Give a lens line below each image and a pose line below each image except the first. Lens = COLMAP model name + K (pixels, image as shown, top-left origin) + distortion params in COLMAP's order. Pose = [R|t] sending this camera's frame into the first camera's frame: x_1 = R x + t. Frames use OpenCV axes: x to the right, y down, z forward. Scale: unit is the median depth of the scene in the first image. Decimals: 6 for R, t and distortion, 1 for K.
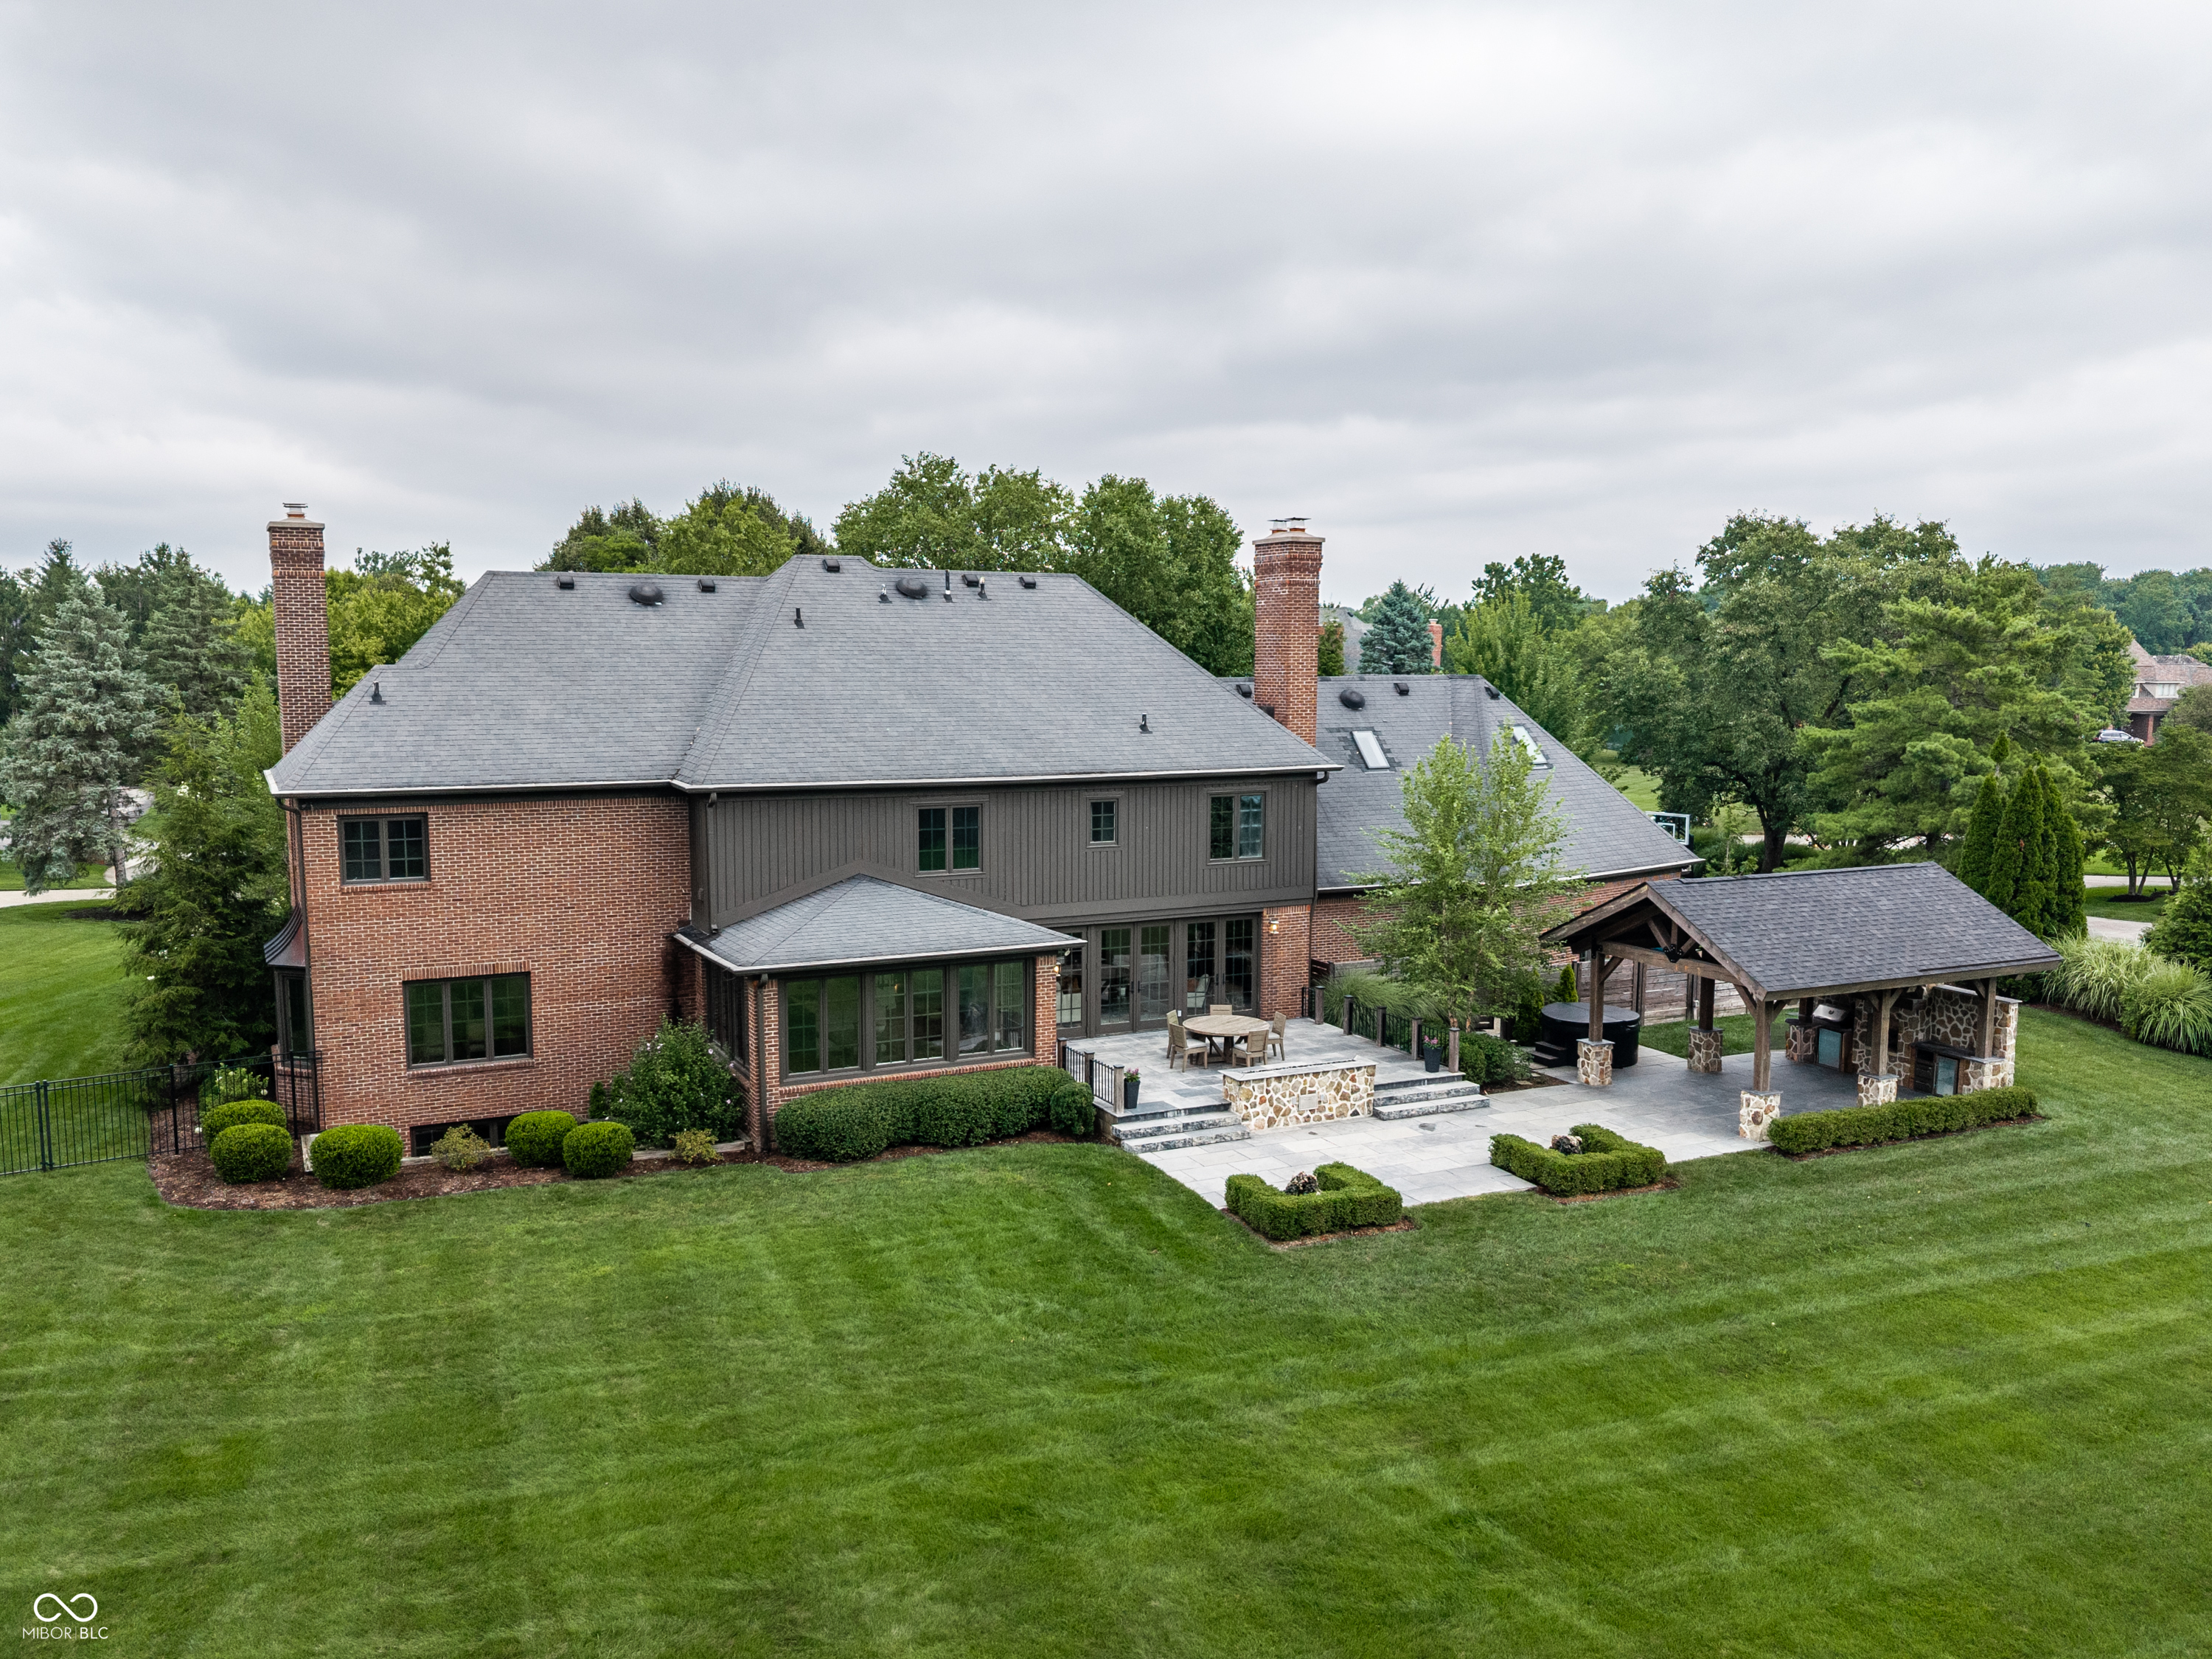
lens RADIAL K [[1772.1, 0, 1087.4], [0, 1772.1, 870.7], [0, 0, 1]] dist [0.046414, -0.084845]
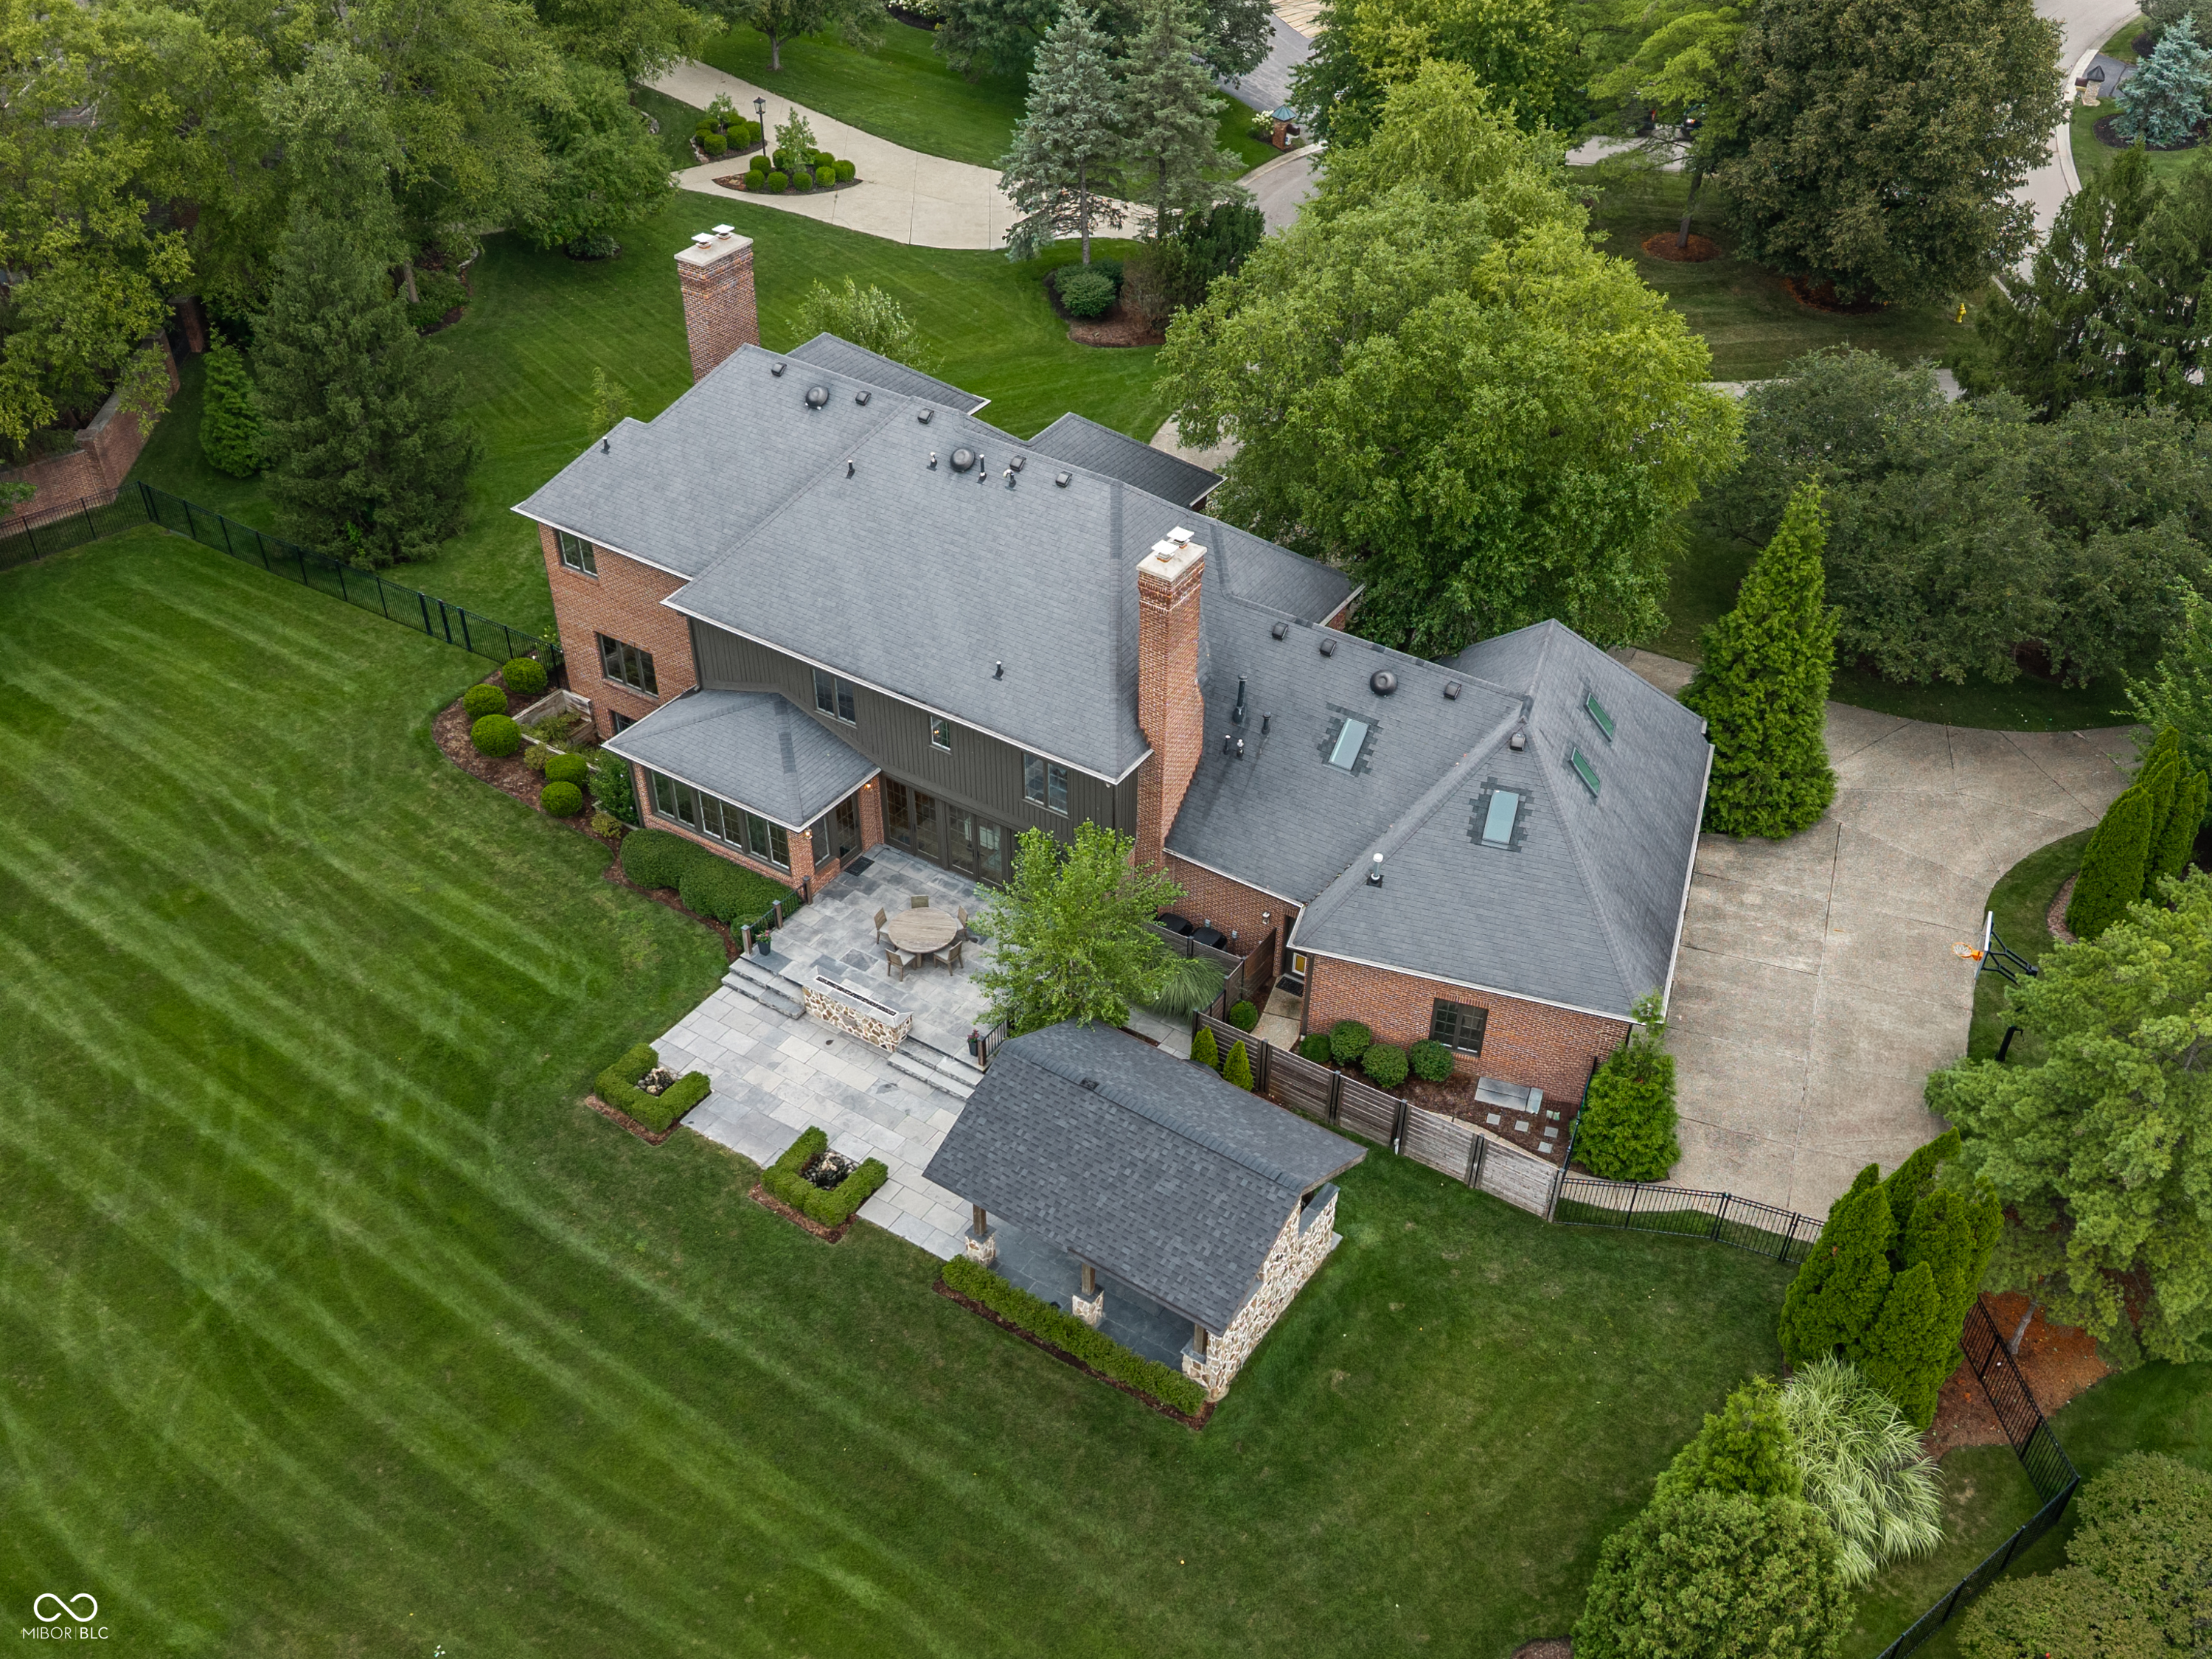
lens RADIAL K [[2011.2, 0, 1157.2], [0, 2011.2, 925.3], [0, 0, 1]] dist [0.033168, 0.000000]
pose [[0.530695, 0.559657, -0.636511, 1.171308], [-0.130516, 0.795994, 0.591066, -0.853292], [0.837453, -0.230601, 0.495475, 0.455088]]
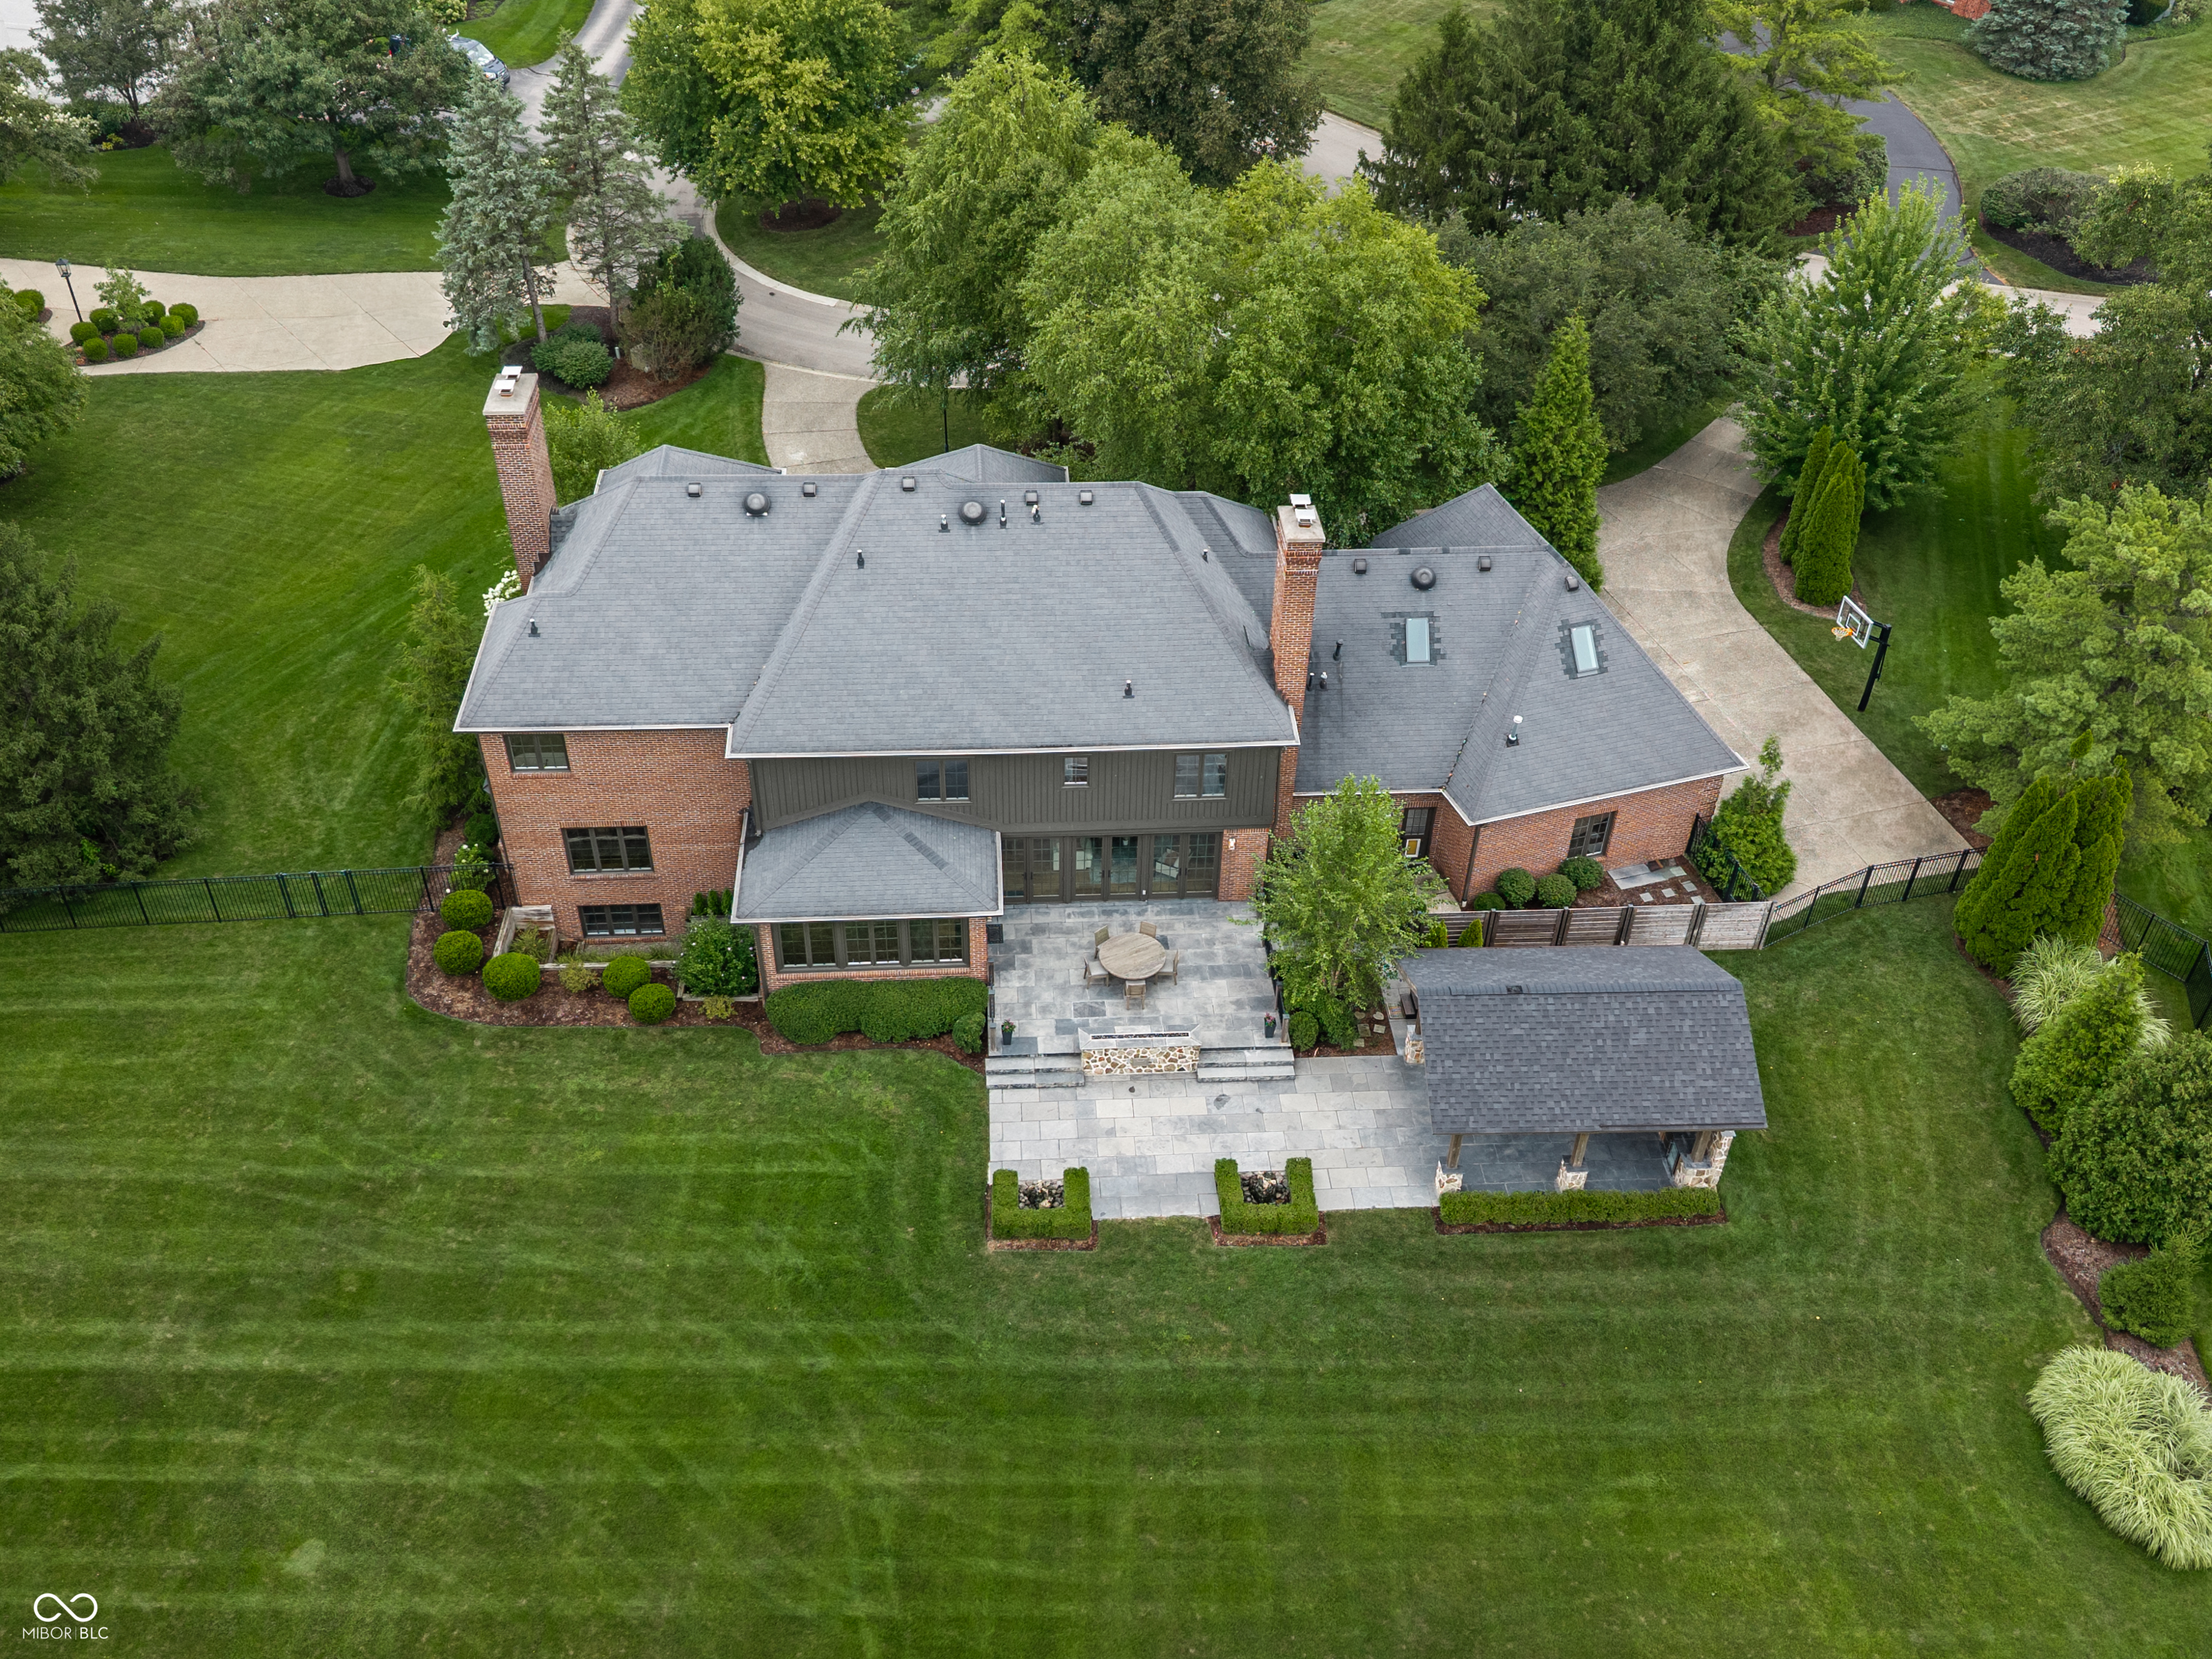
lens RADIAL K [[1916.5, 0, 1097.9], [0, 1916.5, 883.8], [0, 0, 1]] dist [0.066699, -0.108589]
pose [[0.925601, 0.256019, -0.278779, 0.464919], [-0.063446, 0.831058, 0.552555, -0.784766], [0.373146, -0.493758, 0.785471, -0.093514]]
